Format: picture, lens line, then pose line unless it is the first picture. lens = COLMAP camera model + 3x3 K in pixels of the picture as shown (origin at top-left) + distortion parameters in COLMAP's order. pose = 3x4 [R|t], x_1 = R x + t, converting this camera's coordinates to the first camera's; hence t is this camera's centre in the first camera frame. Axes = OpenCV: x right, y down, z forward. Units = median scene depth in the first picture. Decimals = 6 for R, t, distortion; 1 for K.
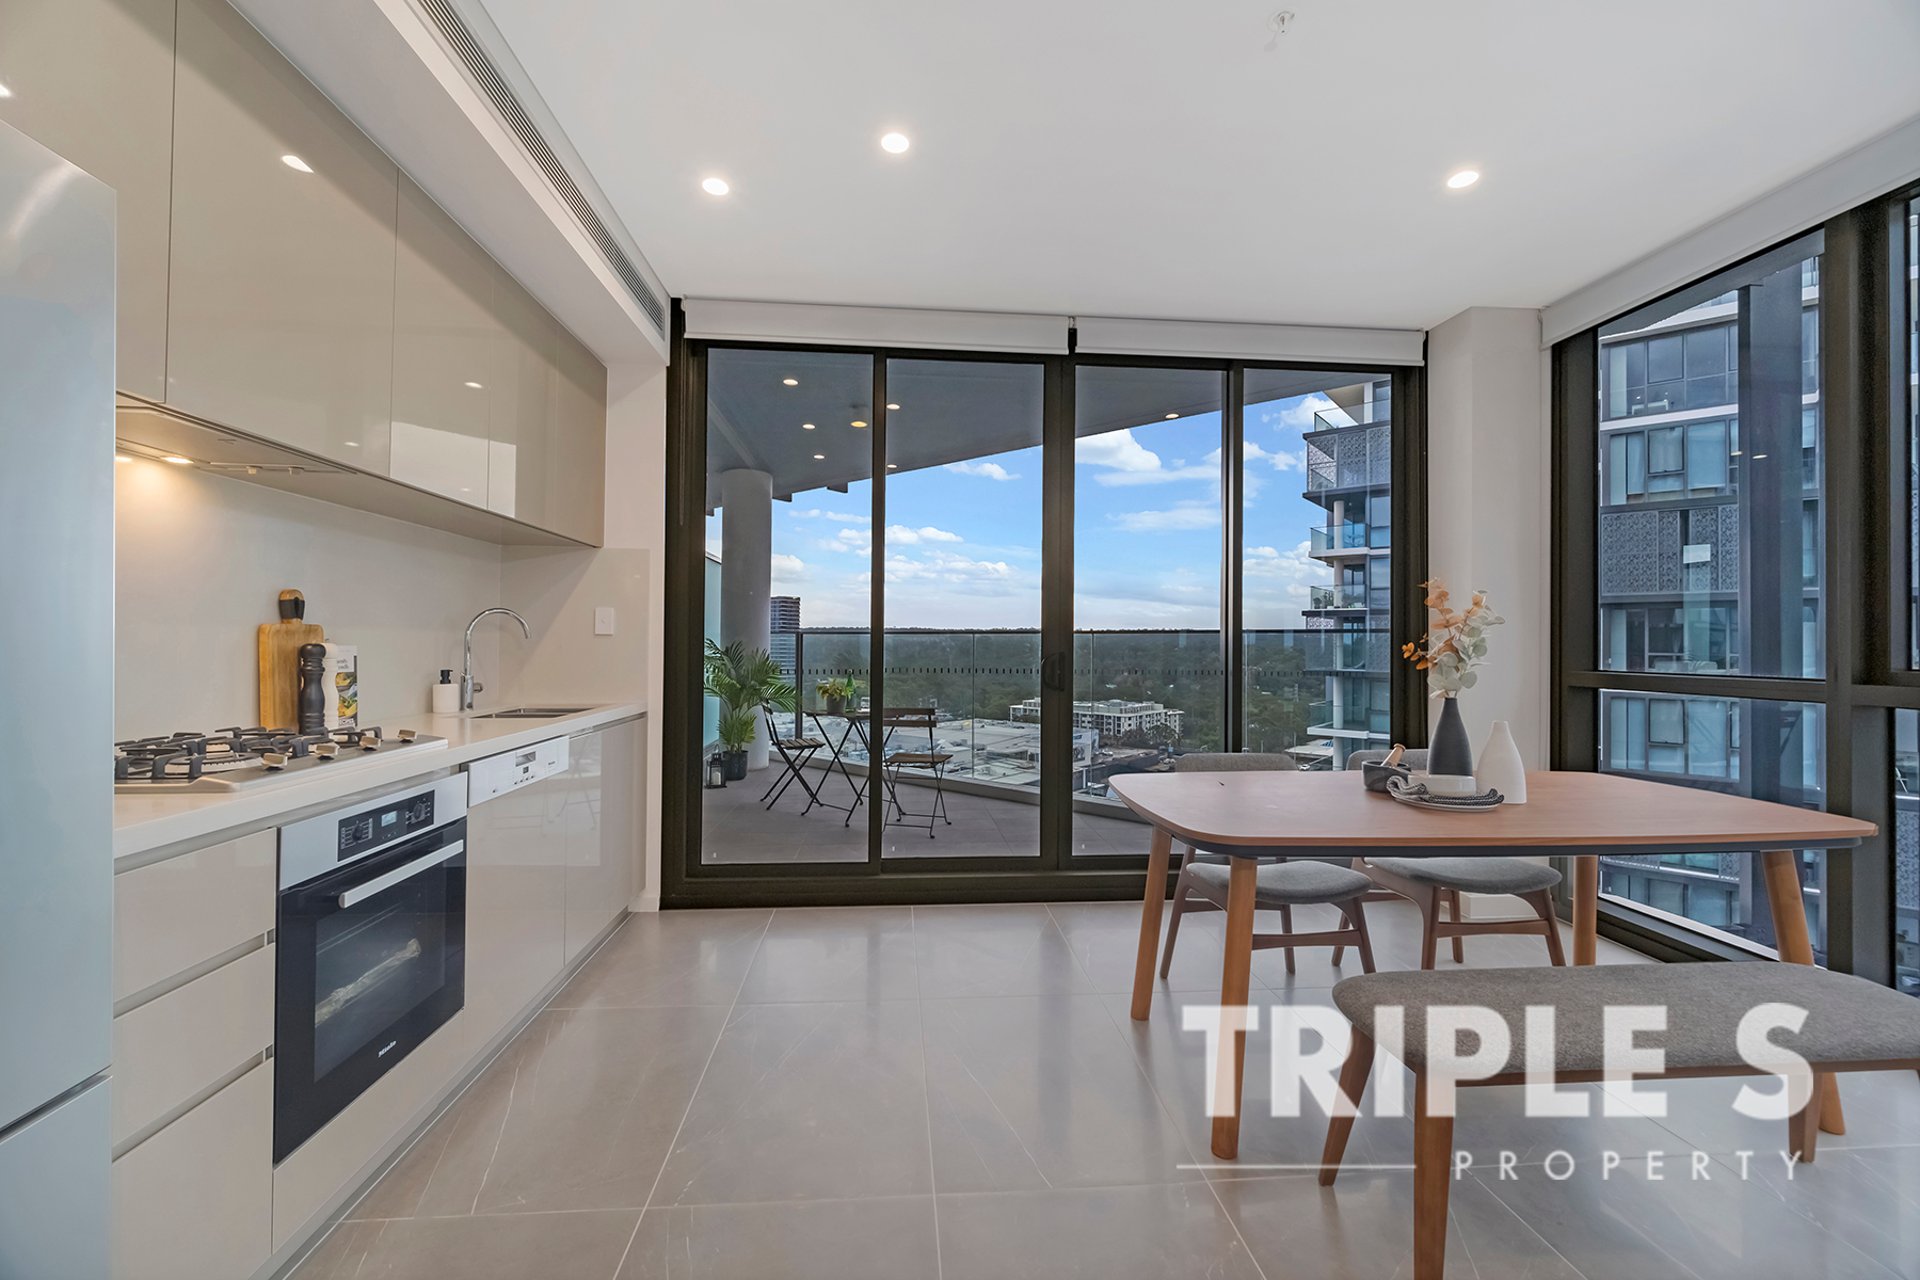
lens RADIAL K [[763.3, 0, 958.2], [0, 763.3, 631.7], [0, 0, 1]] dist [0.000172, 0.000055]
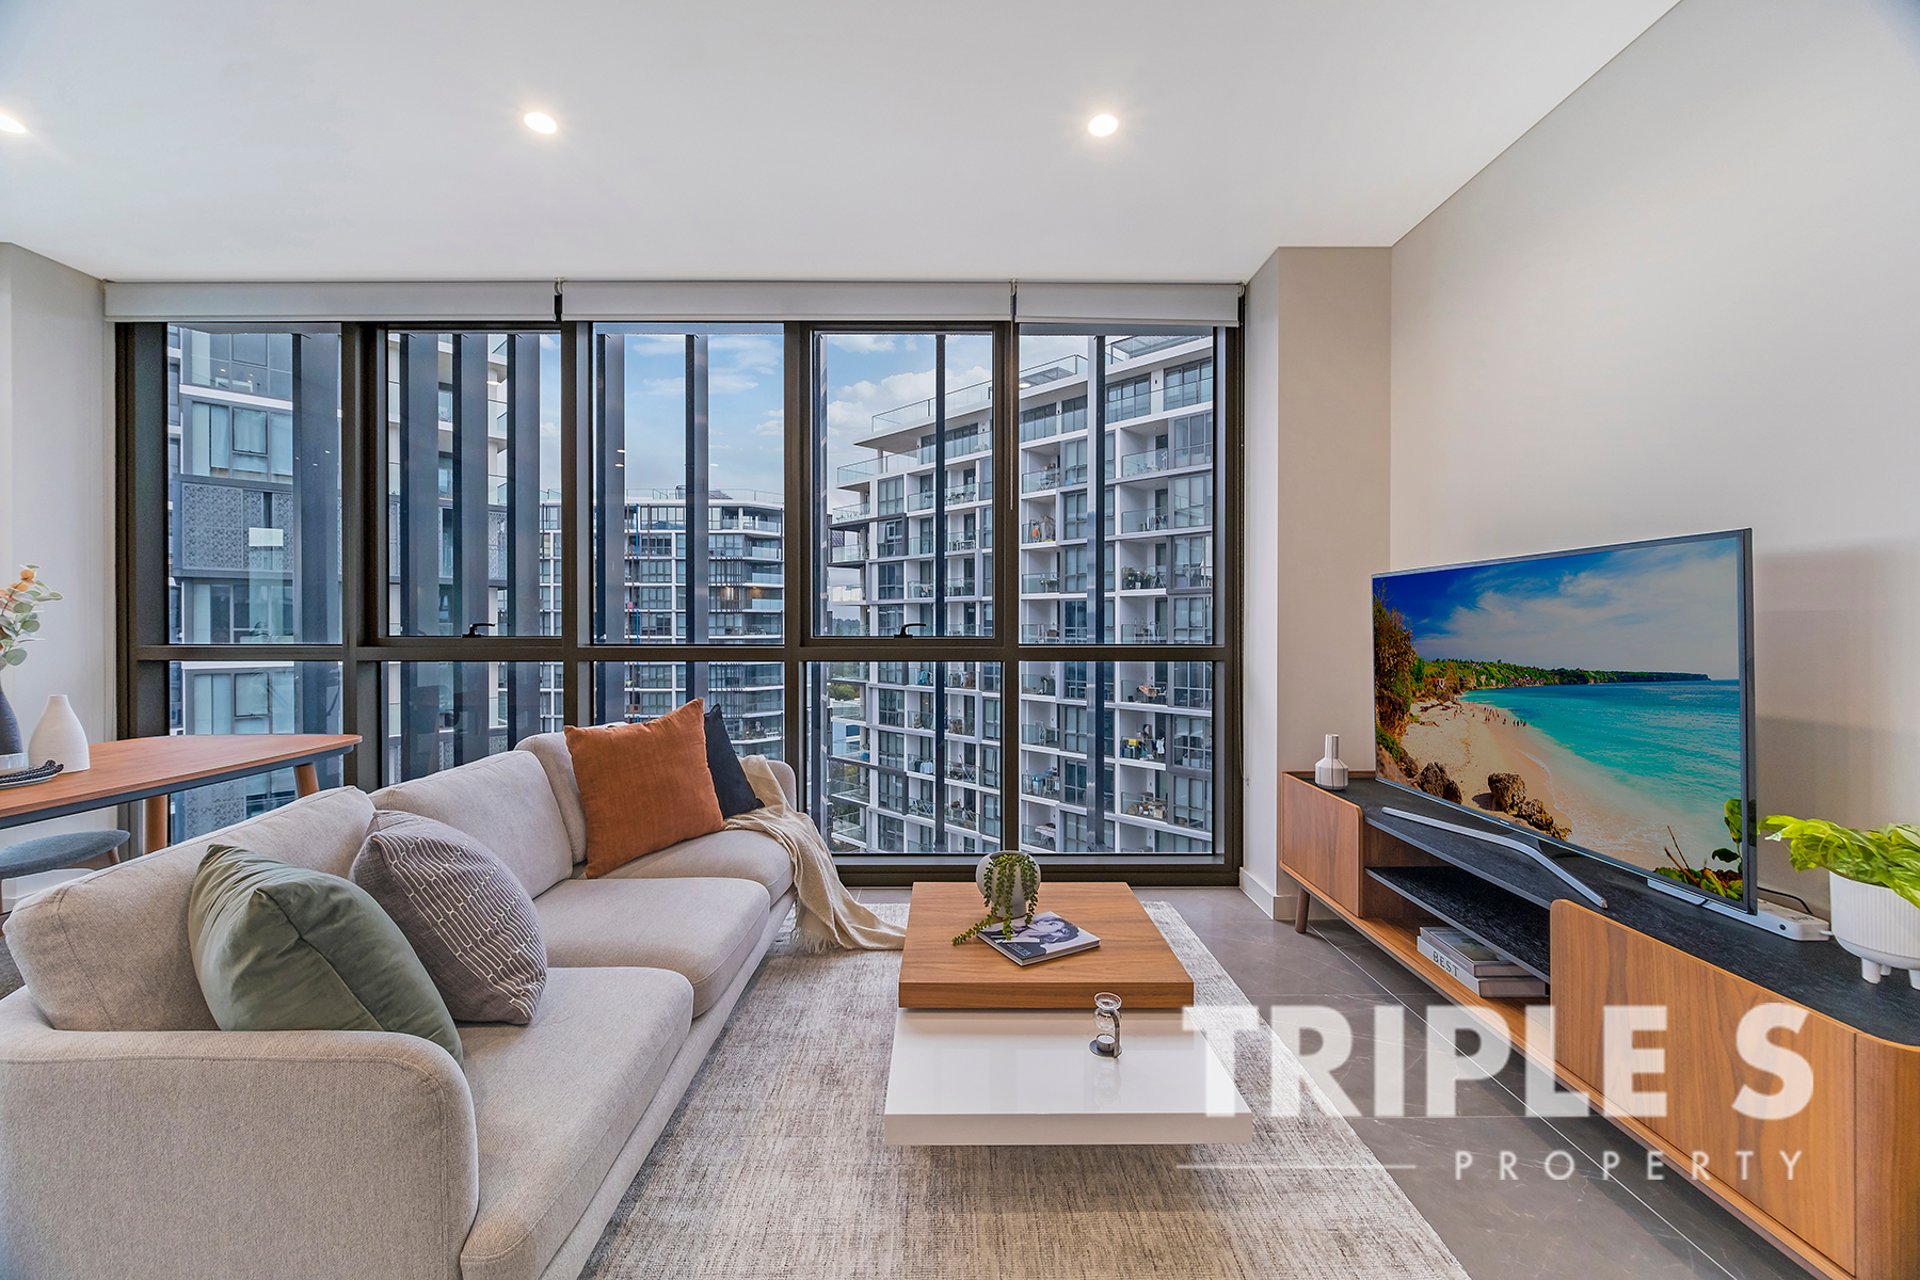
lens RADIAL K [[763.3, 0, 958.2], [0, 763.3, 631.7], [0, 0, 1]] dist [0.000172, 0.000055]
pose [[0.079698, -0.018210, 0.996653, -0.130294], [-0.014644, 0.999704, 0.019437, -0.003253], [-0.996712, -0.016144, 0.079407, -0.173888]]
